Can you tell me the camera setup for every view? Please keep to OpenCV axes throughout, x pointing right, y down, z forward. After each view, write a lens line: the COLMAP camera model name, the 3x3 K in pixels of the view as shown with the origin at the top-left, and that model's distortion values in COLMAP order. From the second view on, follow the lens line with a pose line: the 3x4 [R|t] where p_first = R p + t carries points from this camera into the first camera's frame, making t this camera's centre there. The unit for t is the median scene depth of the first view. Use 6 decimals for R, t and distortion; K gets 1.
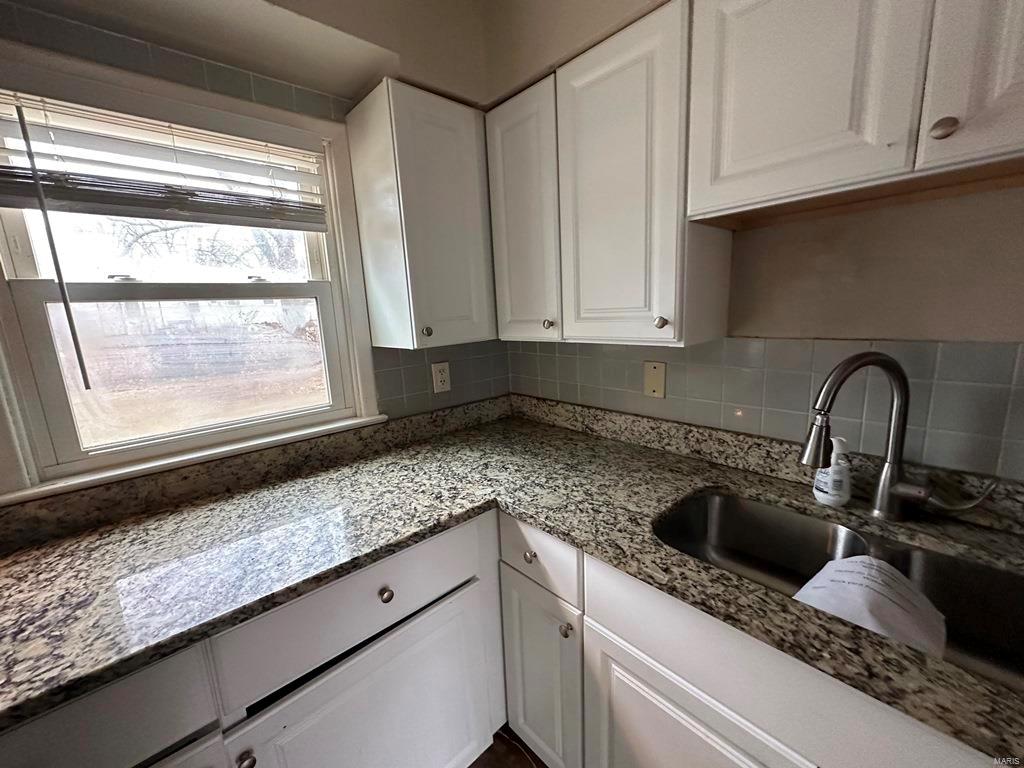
lens RADIAL K [[407.9, 0, 511.3], [0, 407.9, 385.7], [0, 0, 1]] dist [-0.001466, 0.000096]
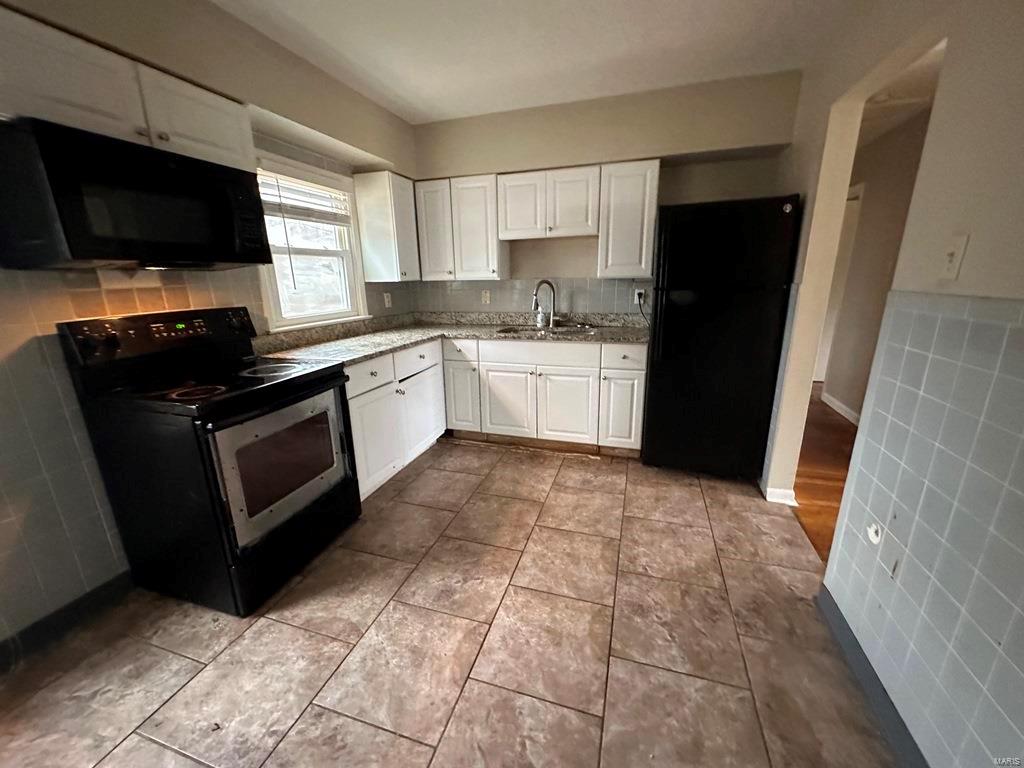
lens RADIAL K [[407.9, 0, 511.3], [0, 407.9, 385.7], [0, 0, 1]] dist [-0.001466, 0.000096]
pose [[0.865255, -0.100630, 0.491129, -0.977708], [0.071281, 0.994389, 0.078166, 0.414807], [-0.496239, -0.032626, 0.867573, -1.564040]]
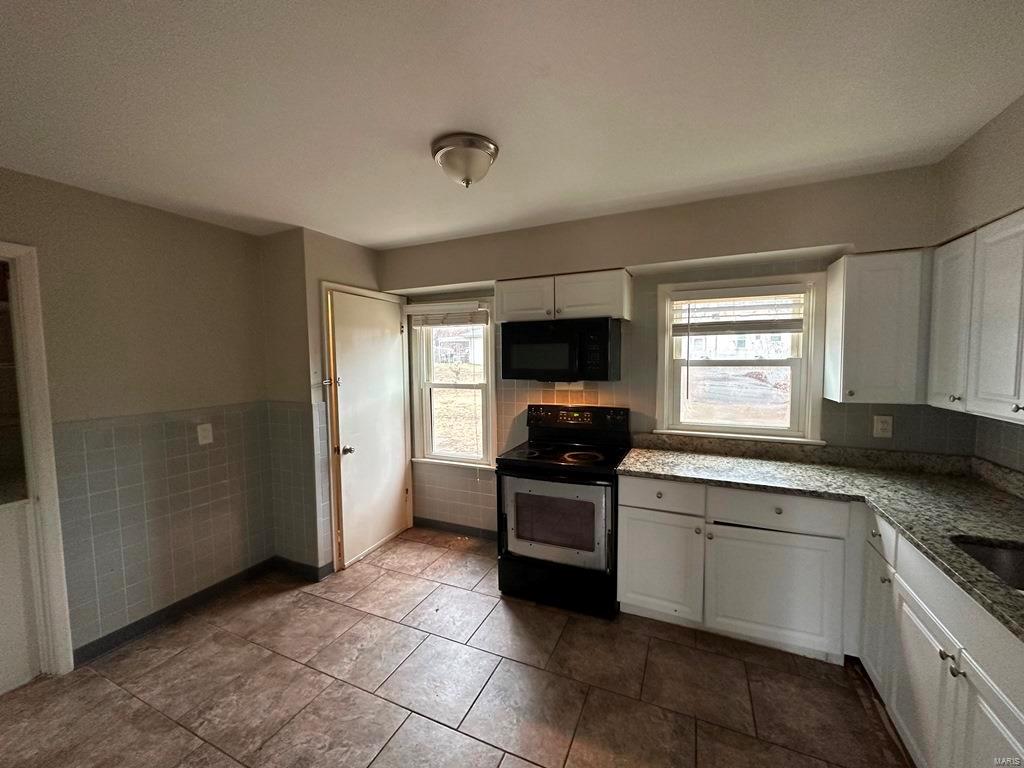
lens RADIAL K [[407.9, 0, 511.3], [0, 407.9, 385.7], [0, 0, 1]] dist [-0.001466, 0.000096]
pose [[0.395523, 0.106077, -0.912310, 0.800992], [-0.179288, 0.983116, 0.036581, 0.025752], [0.900787, 0.149097, 0.407864, -0.976012]]
